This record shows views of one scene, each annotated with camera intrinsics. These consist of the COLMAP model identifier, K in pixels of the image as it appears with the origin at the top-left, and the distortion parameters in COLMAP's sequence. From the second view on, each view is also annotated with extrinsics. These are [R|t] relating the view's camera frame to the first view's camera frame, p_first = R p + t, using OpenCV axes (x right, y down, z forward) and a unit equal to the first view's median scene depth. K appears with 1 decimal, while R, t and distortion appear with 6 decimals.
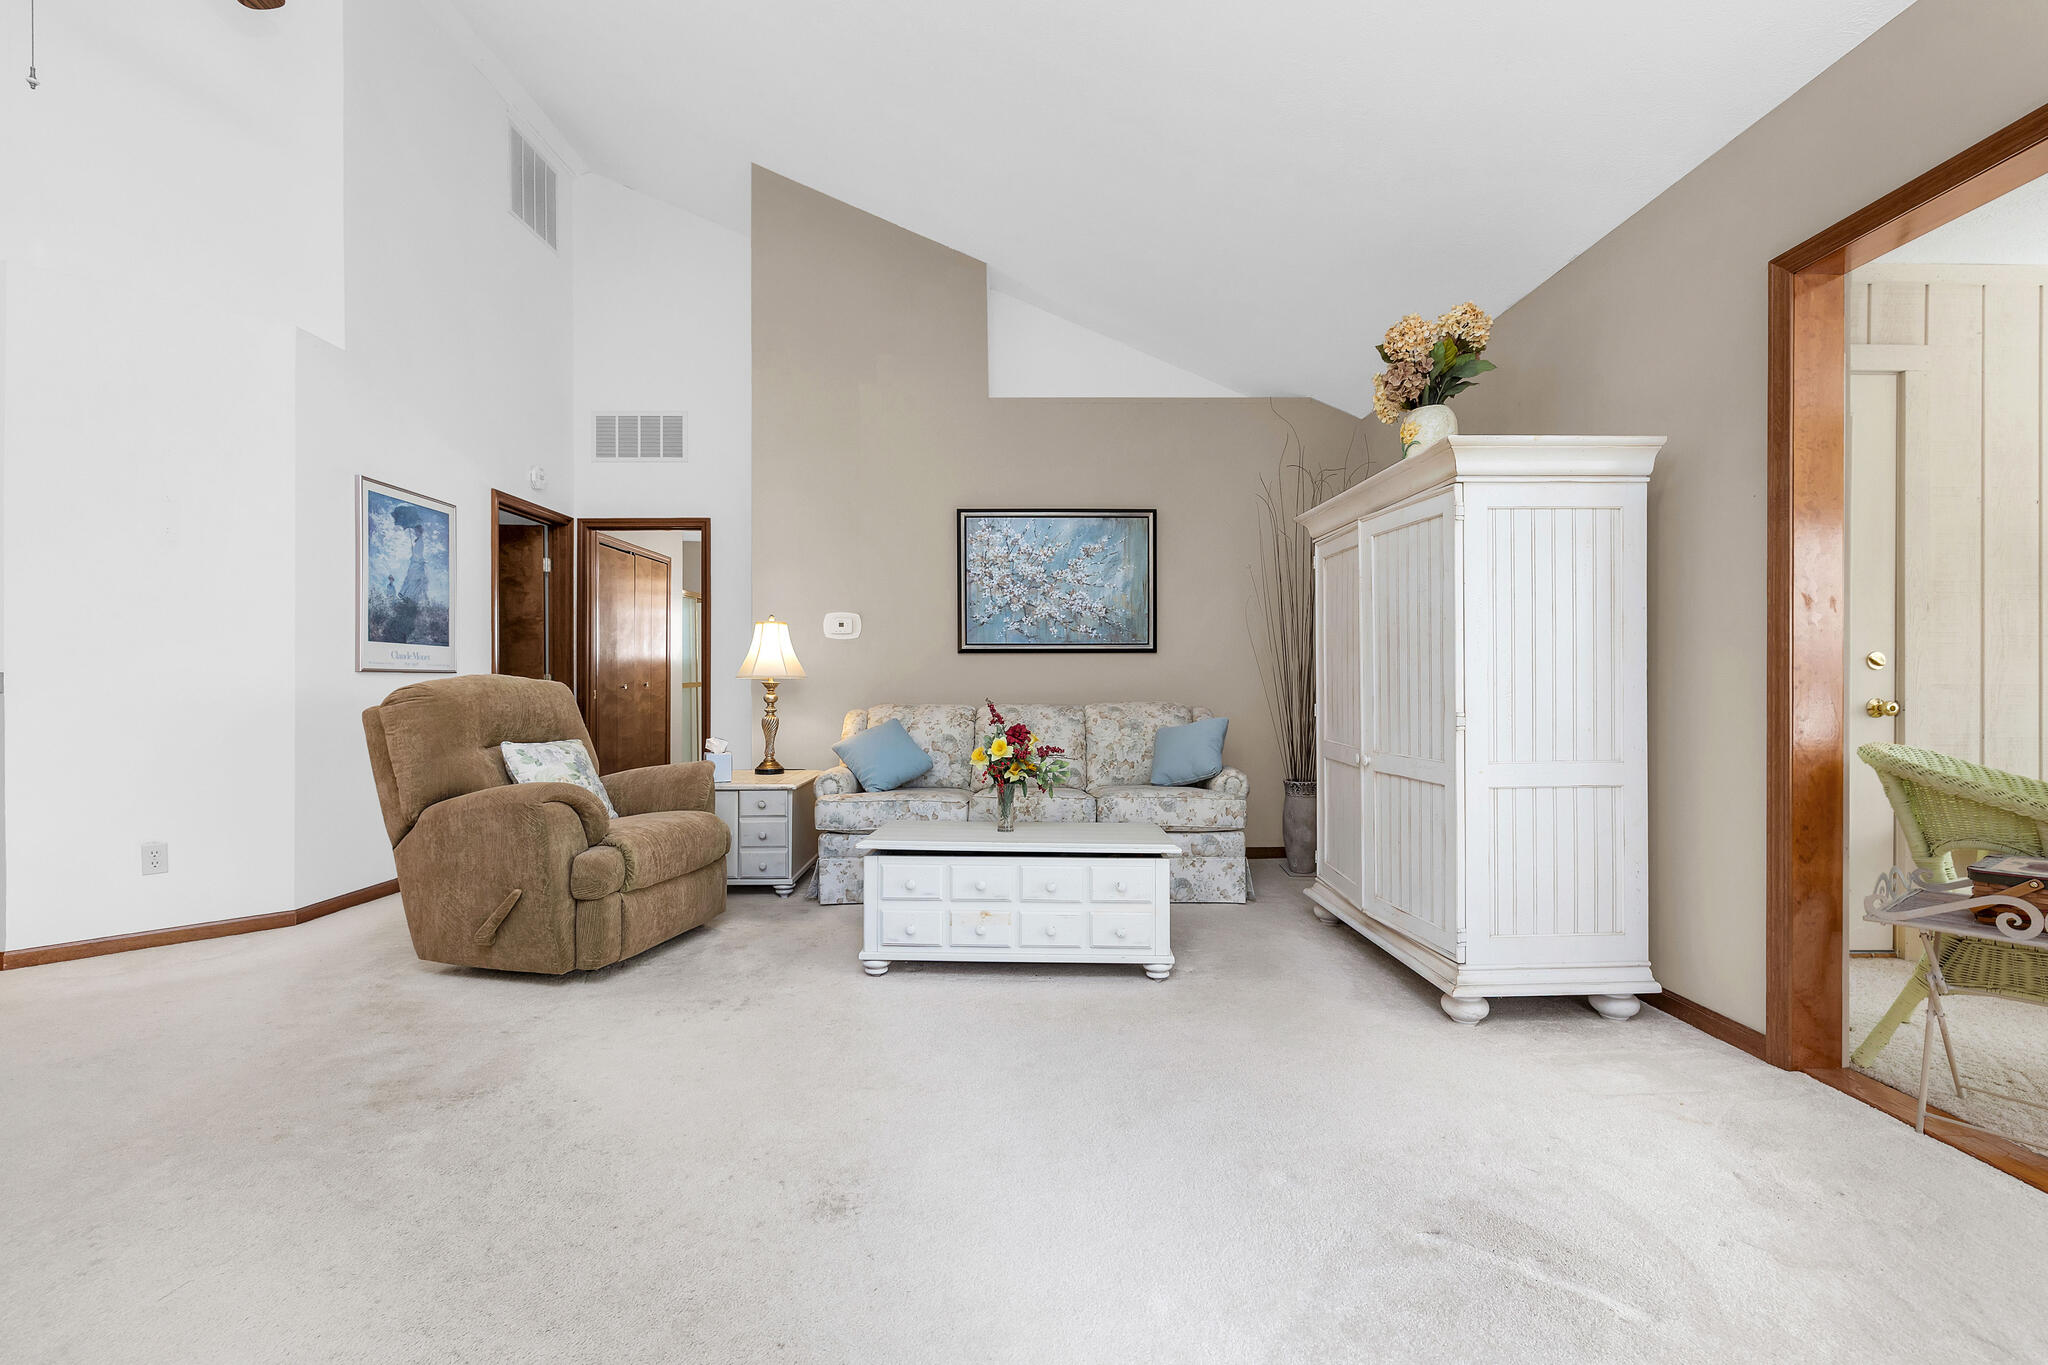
lens RADIAL K [[864.2, 0, 1027.2], [0, 864.2, 683.3], [0, 0, 1]] dist [-0.001286, 0.000321]
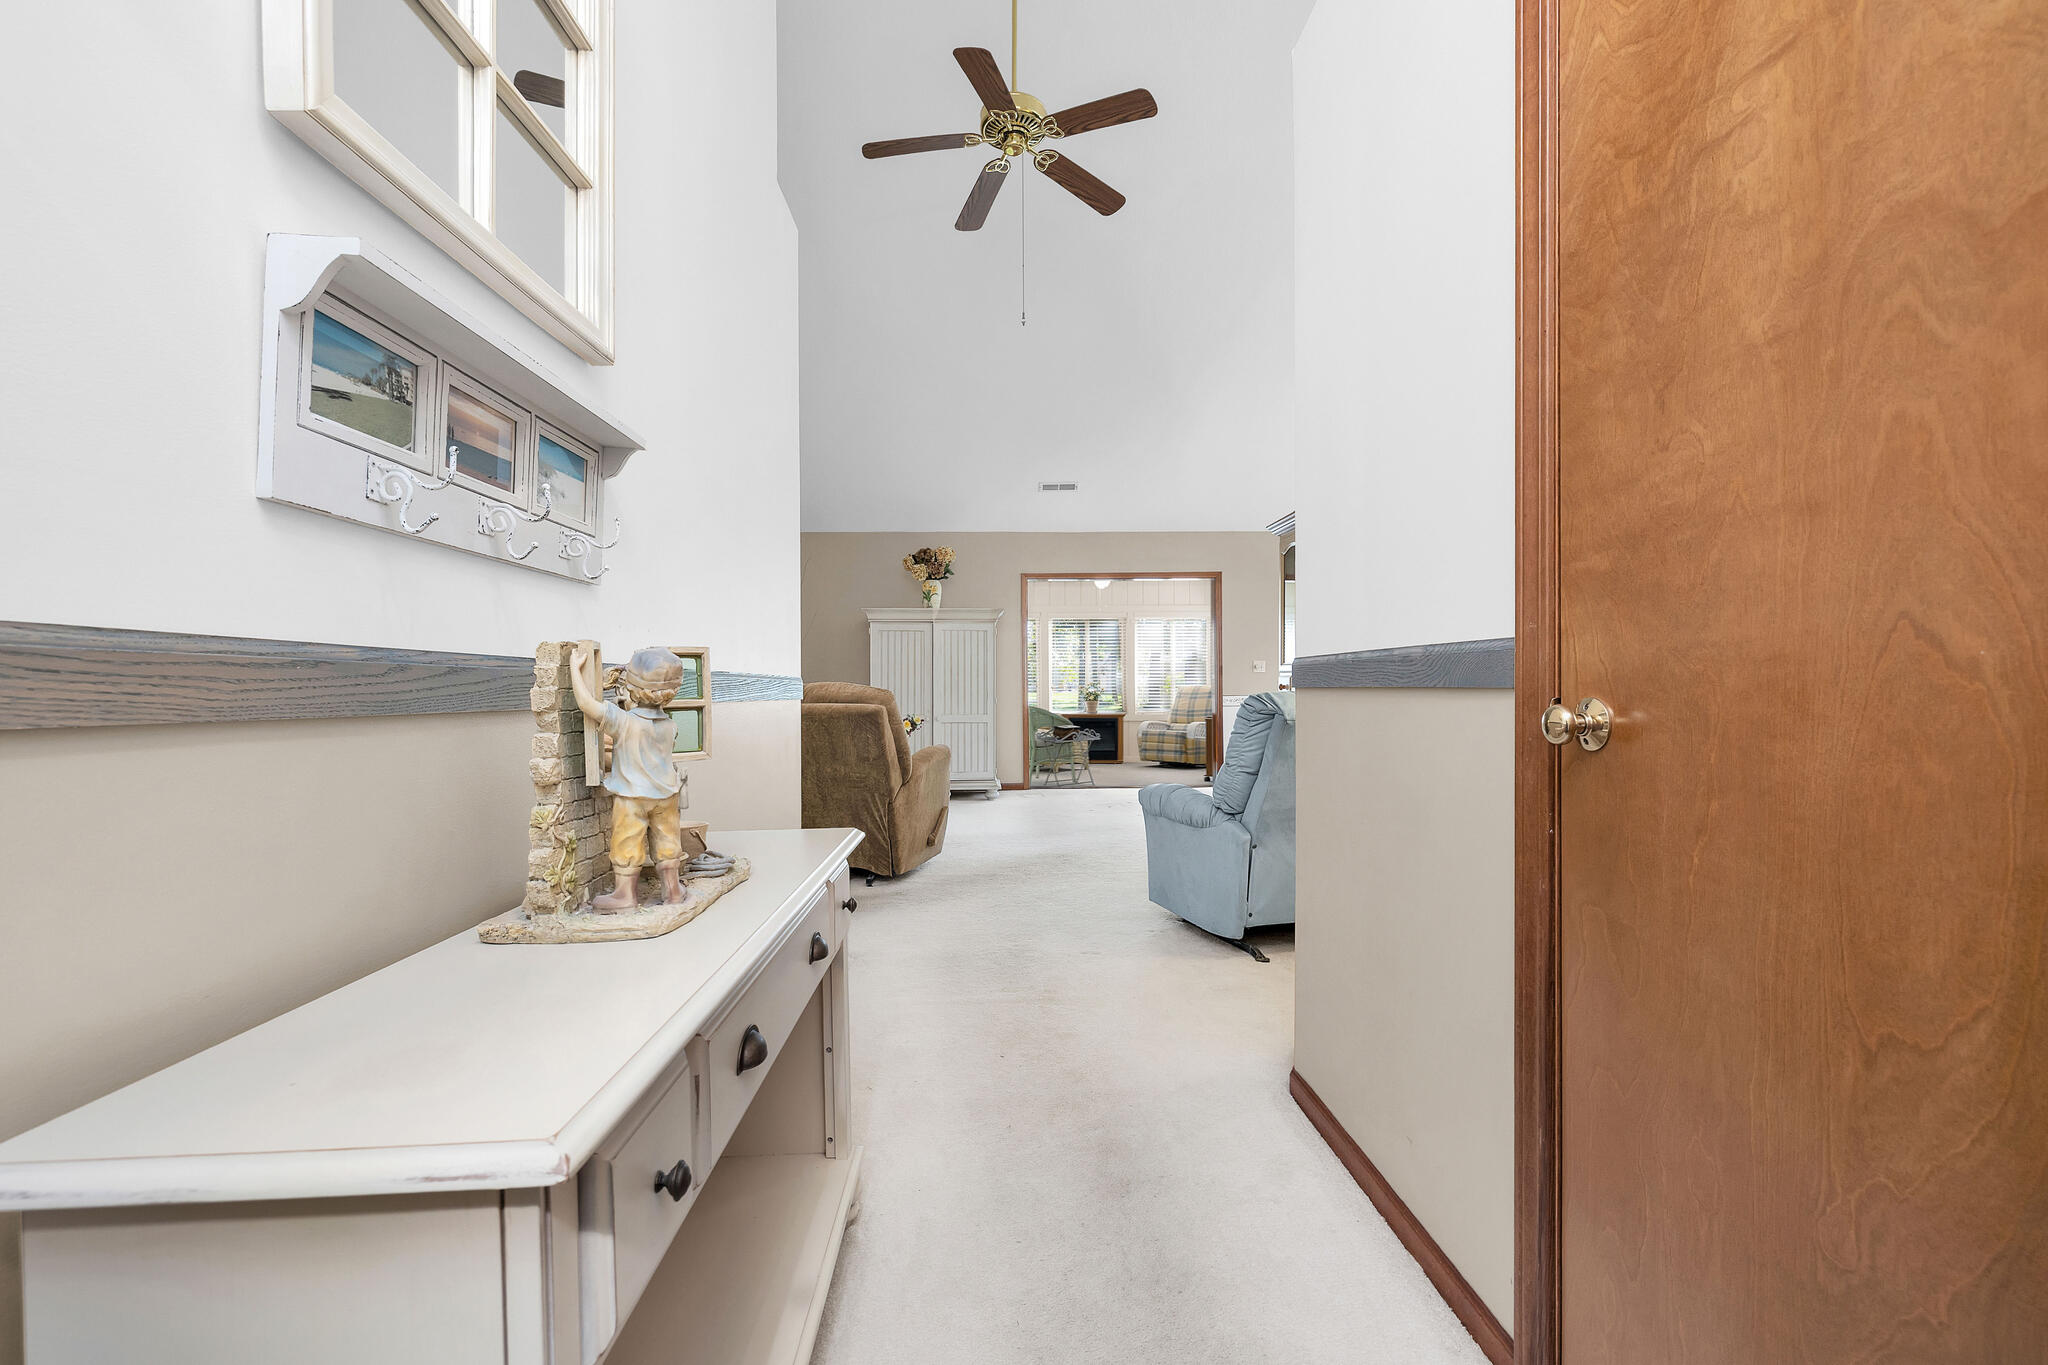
lens RADIAL K [[859.8, 0, 1026.4], [0, 859.8, 676.5], [0, 0, 1]] dist [-0.001906, -0.000231]
pose [[-0.021783, 0.011711, 0.999694, -1.493514], [0.003061, 0.999927, -0.011647, -0.003254], [-0.999758, 0.002806, -0.021817, 0.558705]]
